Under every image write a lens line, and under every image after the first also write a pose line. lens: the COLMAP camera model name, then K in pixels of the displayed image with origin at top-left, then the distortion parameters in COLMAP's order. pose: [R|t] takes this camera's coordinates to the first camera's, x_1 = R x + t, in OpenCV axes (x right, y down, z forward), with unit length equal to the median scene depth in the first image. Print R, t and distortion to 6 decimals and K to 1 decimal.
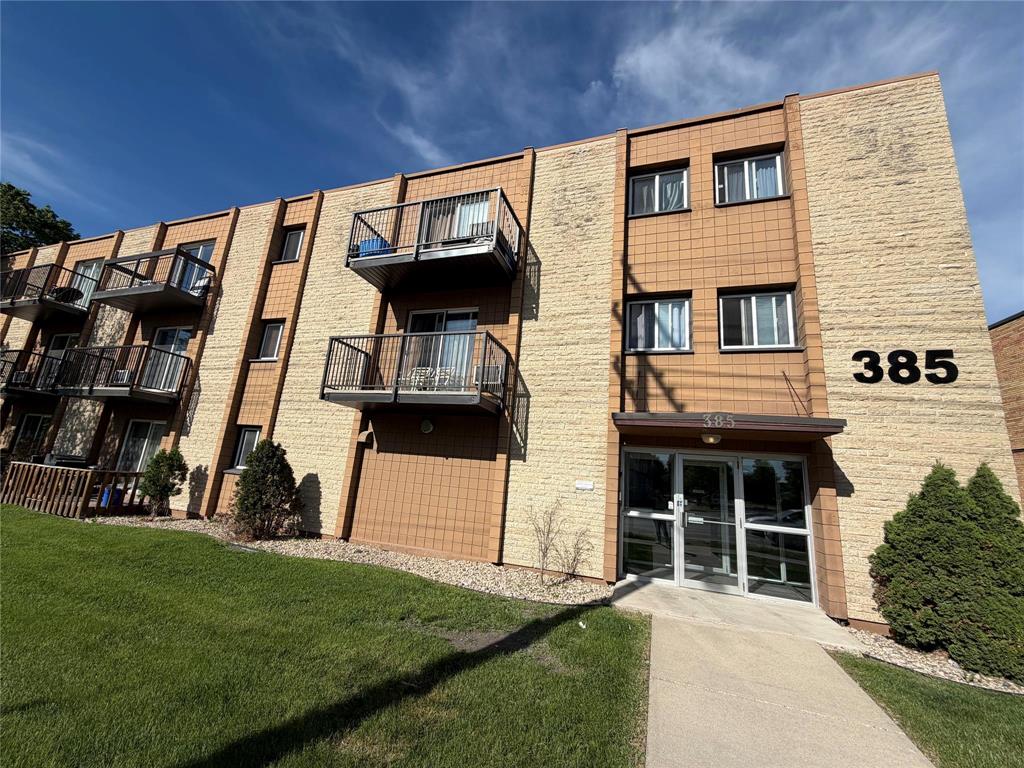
lens RADIAL K [[408.1, 0, 508.1], [0, 408.1, 385.7], [0, 0, 1]] dist [-0.001154, 0.000842]
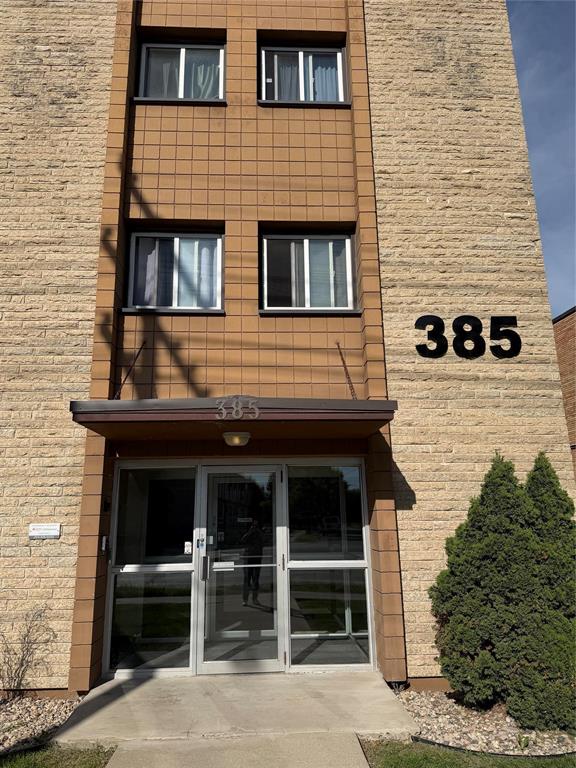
lens RADIAL K [[541.0, 0, 284.6], [0, 541.0, 389.3], [0, 0, 1]] dist [0.030475, -0.034142]
pose [[0.924219, -0.005811, 0.381818, 0.220070], [0.007403, 0.999969, -0.002700, 0.048577], [-0.381790, 0.005322, 0.924234, 0.156021]]
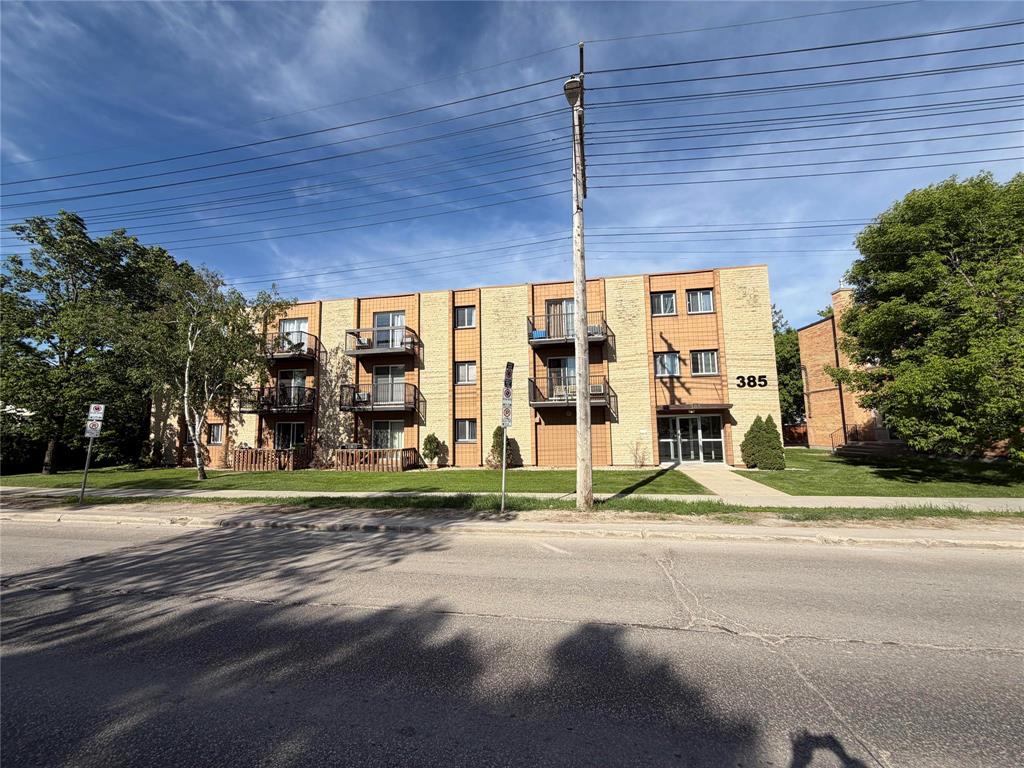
lens RADIAL K [[408.1, 0, 511.3], [0, 408.1, 382.0], [0, 0, 1]] dist [-0.001154, 0.000842]
pose [[0.983576, -0.081361, 0.161120, -1.069931], [0.061637, 0.990385, 0.123850, -0.456107], [-0.169647, -0.111885, 0.979133, -1.403659]]
